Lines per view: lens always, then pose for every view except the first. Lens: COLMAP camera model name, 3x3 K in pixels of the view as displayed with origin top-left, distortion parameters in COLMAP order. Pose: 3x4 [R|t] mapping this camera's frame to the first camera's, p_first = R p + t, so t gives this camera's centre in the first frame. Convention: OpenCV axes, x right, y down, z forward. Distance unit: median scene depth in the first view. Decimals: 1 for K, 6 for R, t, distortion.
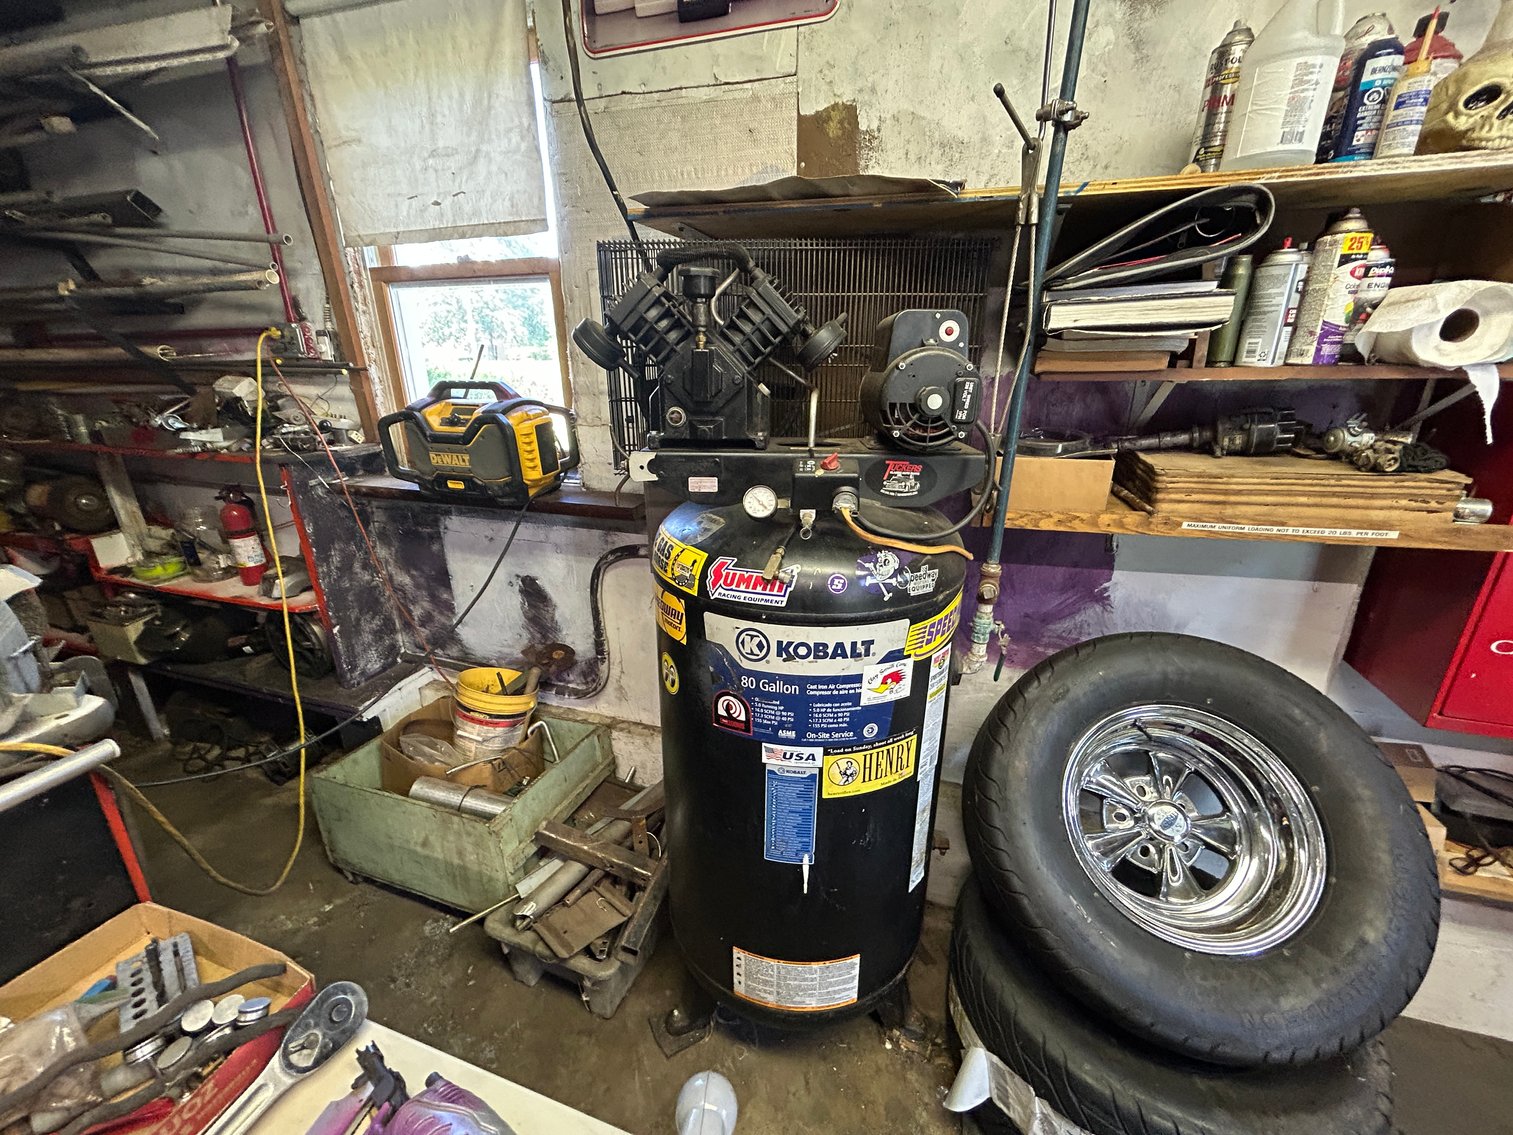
lens RADIAL K [[614.6, 0, 754.2], [0, 614.6, 567.2], [0, 0, 1]] dist [-0.000259, -0.000391]
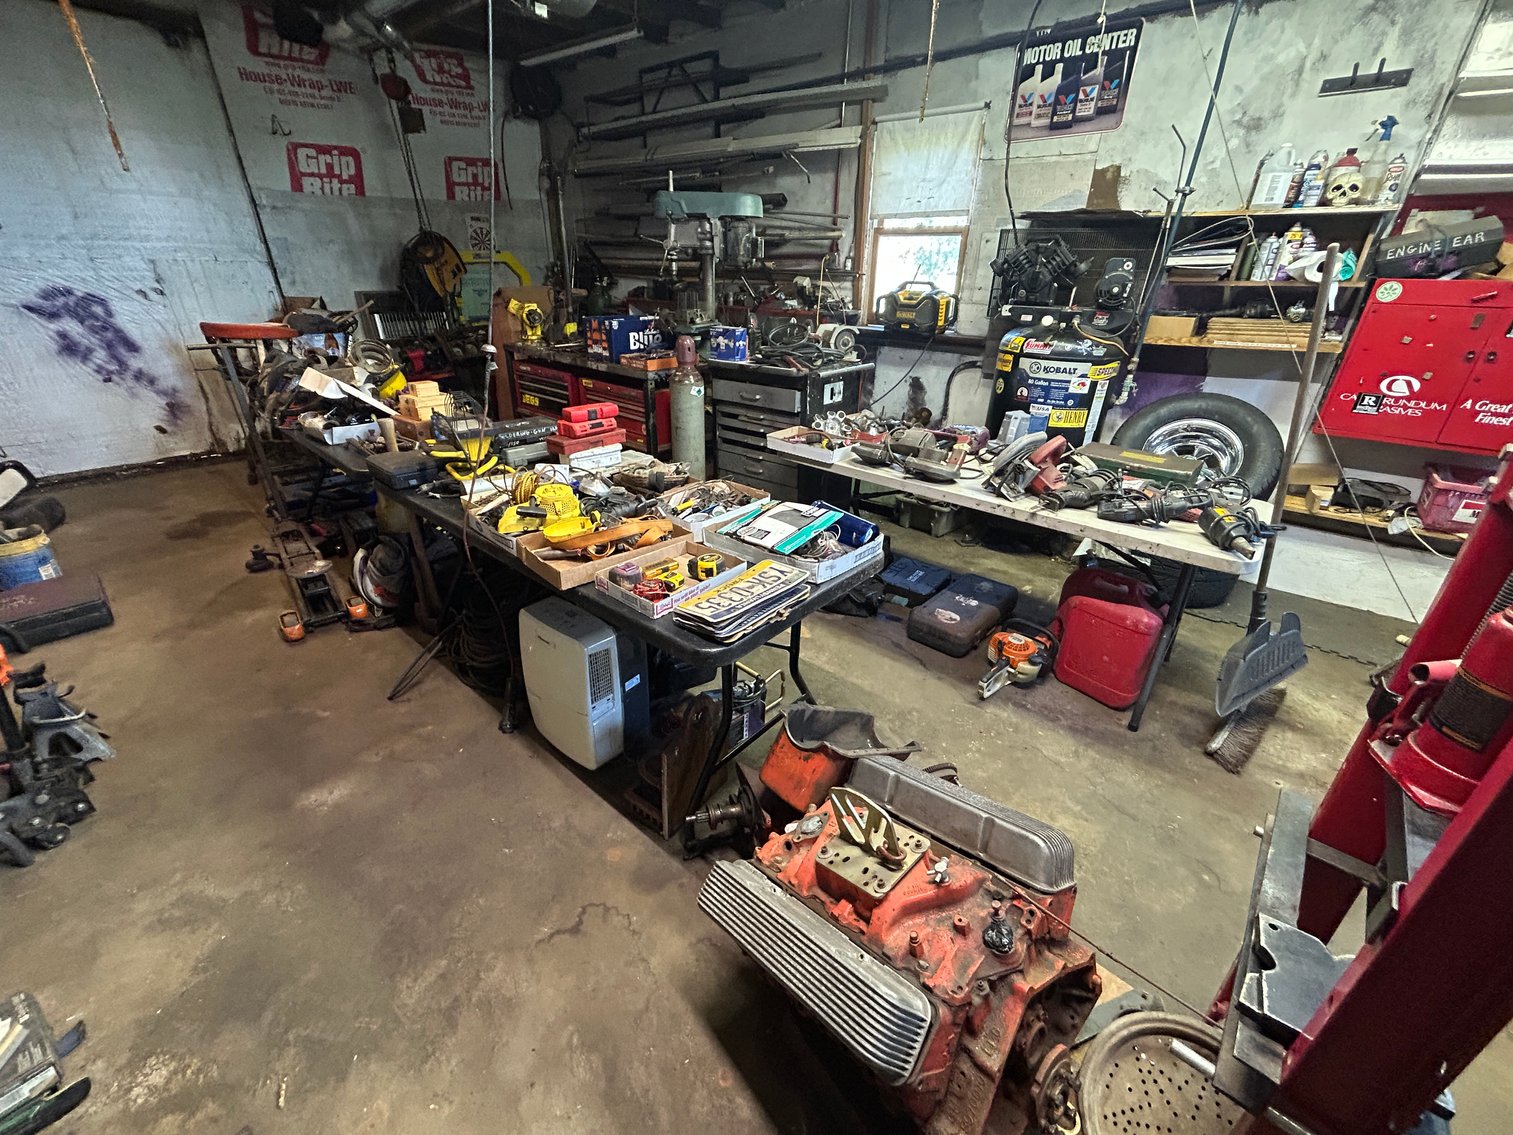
lens RADIAL K [[614.6, 0, 754.2], [0, 614.6, 567.2], [0, 0, 1]] dist [-0.000259, -0.000391]
pose [[0.922630, 0.184470, -0.338710, -0.071267], [-0.141600, 0.978887, 0.147413, 0.806775], [0.358752, -0.088046, 0.929271, -2.376501]]
